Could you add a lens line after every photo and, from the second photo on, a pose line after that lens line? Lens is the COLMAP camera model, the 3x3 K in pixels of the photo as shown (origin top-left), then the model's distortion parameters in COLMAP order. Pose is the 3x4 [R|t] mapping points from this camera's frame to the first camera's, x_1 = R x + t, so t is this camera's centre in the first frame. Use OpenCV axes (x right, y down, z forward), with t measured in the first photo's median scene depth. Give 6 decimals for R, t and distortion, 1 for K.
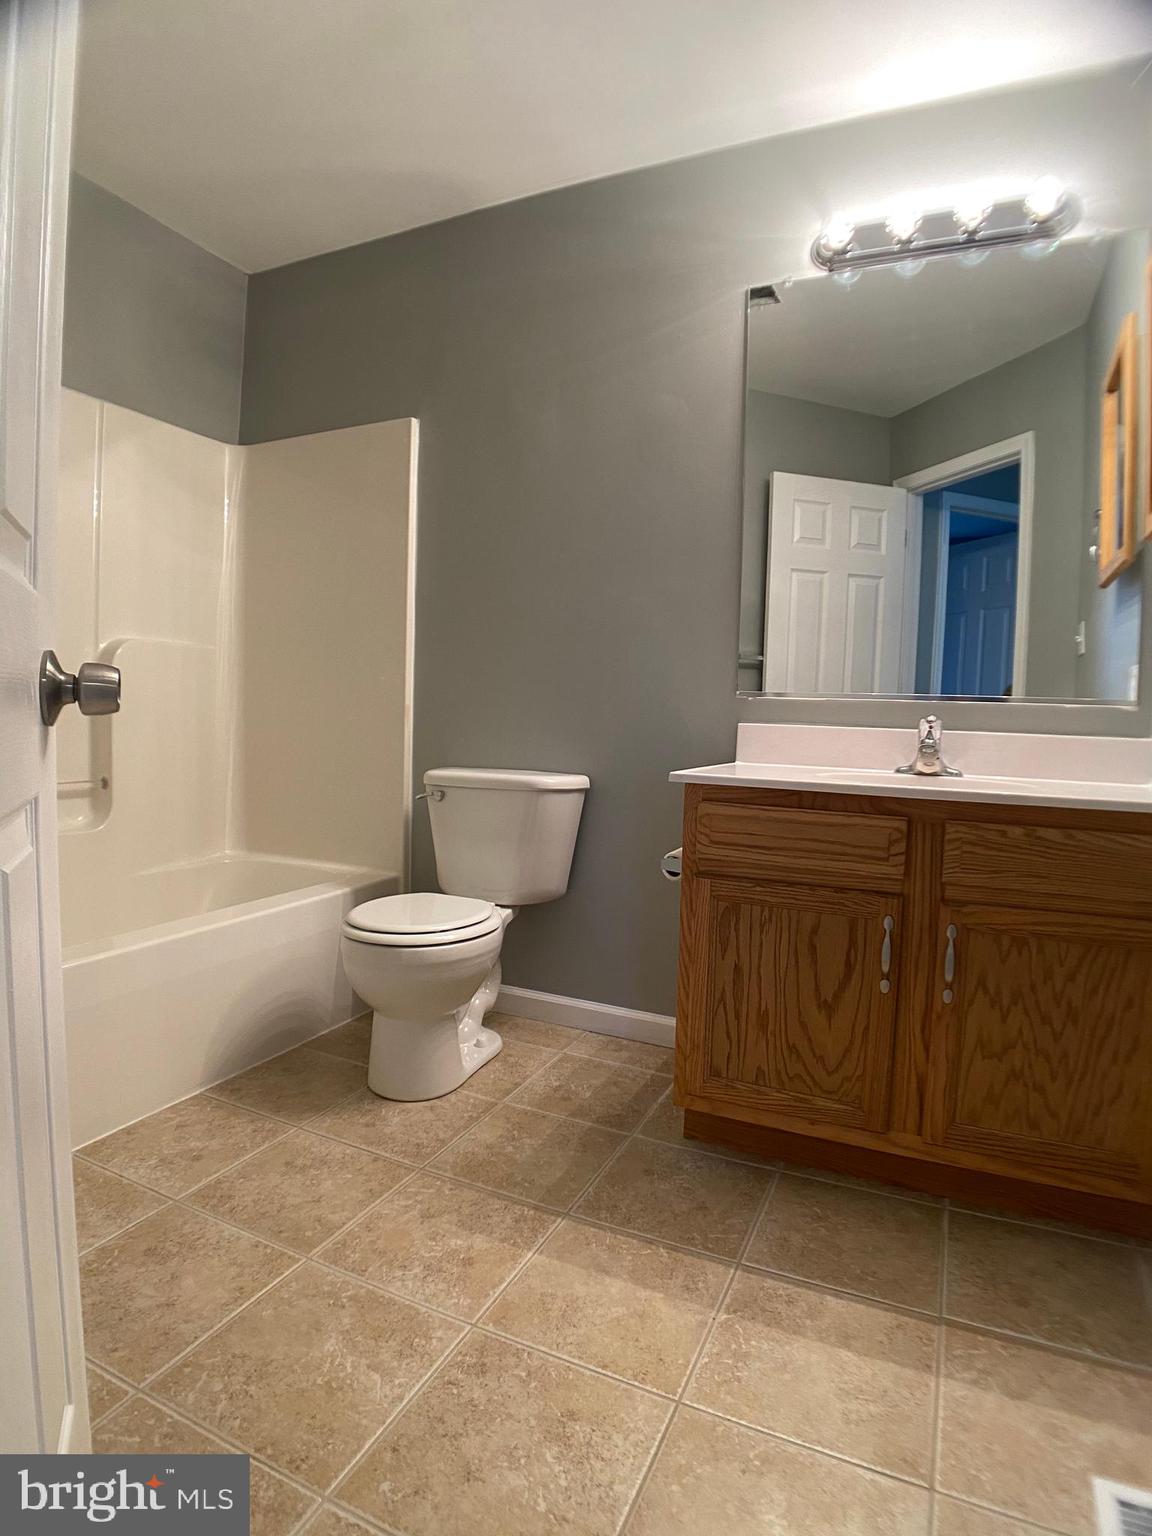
lens RADIAL K [[818.6, 0, 581.9], [0, 818.6, 763.3], [0, 0, 1]] dist [-0.099633, 0.023858]
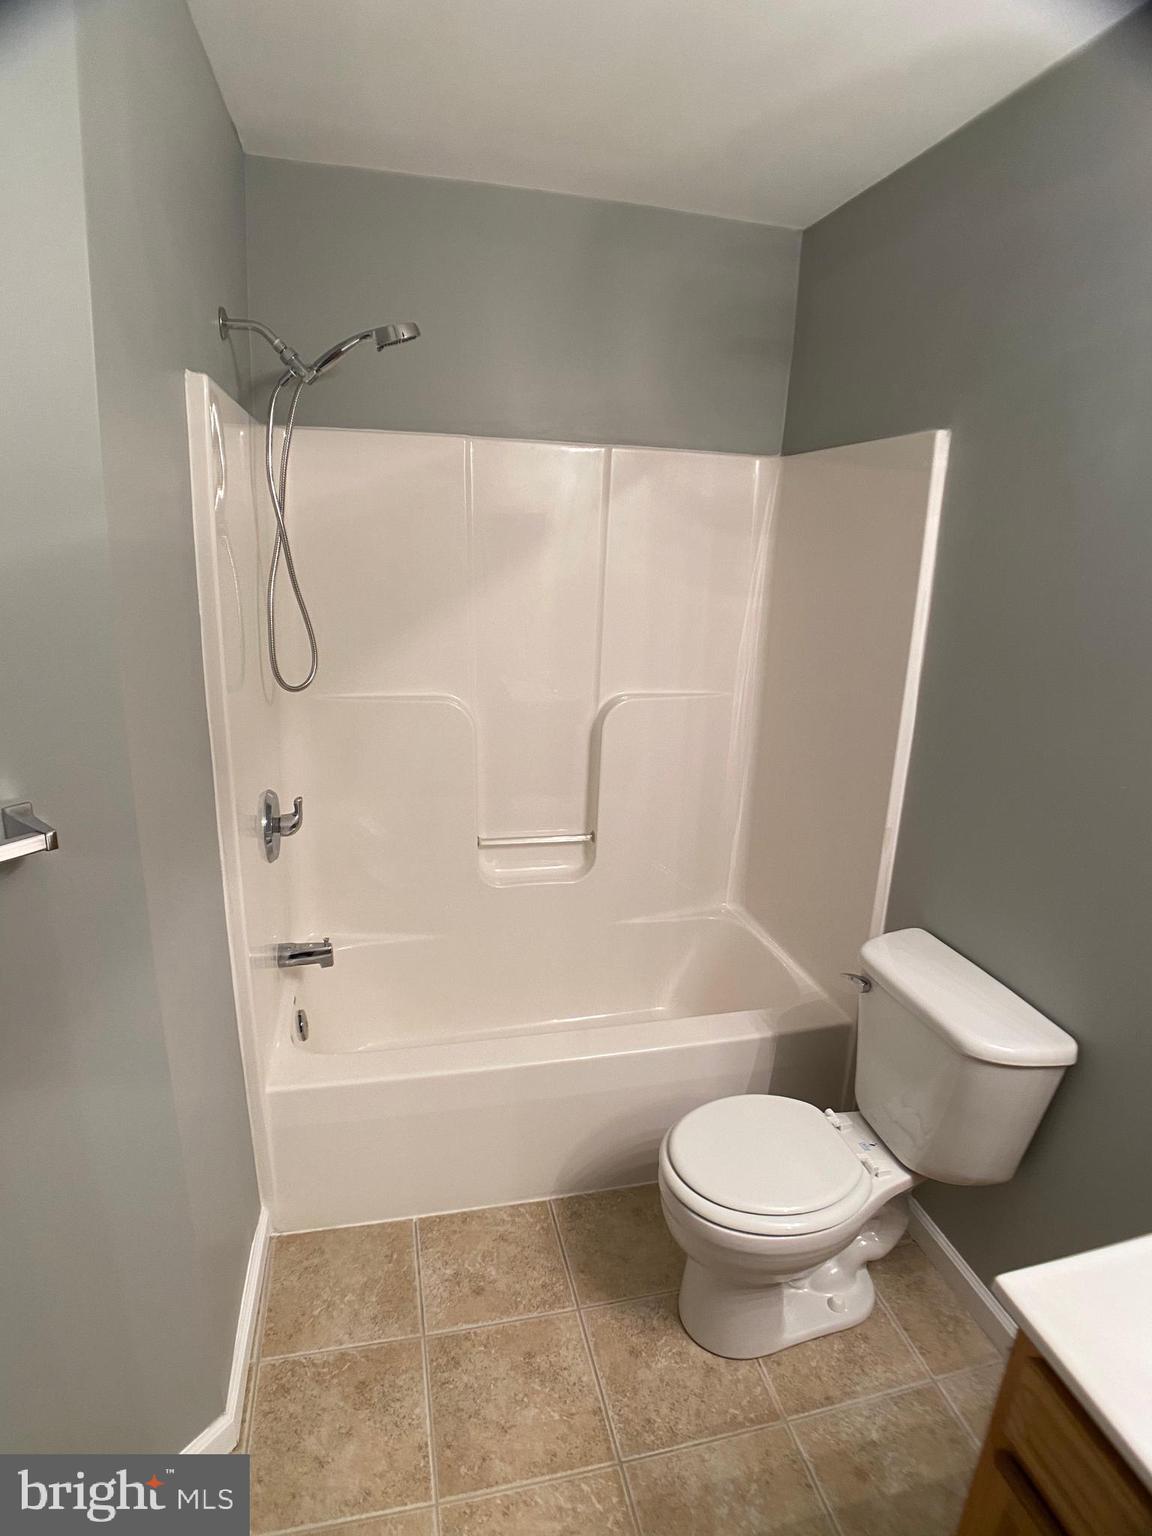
lens RADIAL K [[818.6, 0, 581.9], [0, 818.6, 763.3], [0, 0, 1]] dist [-0.099633, 0.023858]
pose [[0.623832, 0.195778, -0.756640, 0.285859], [-0.065508, 0.977809, 0.198994, -0.455192], [0.778808, -0.074573, 0.622814, 0.539624]]
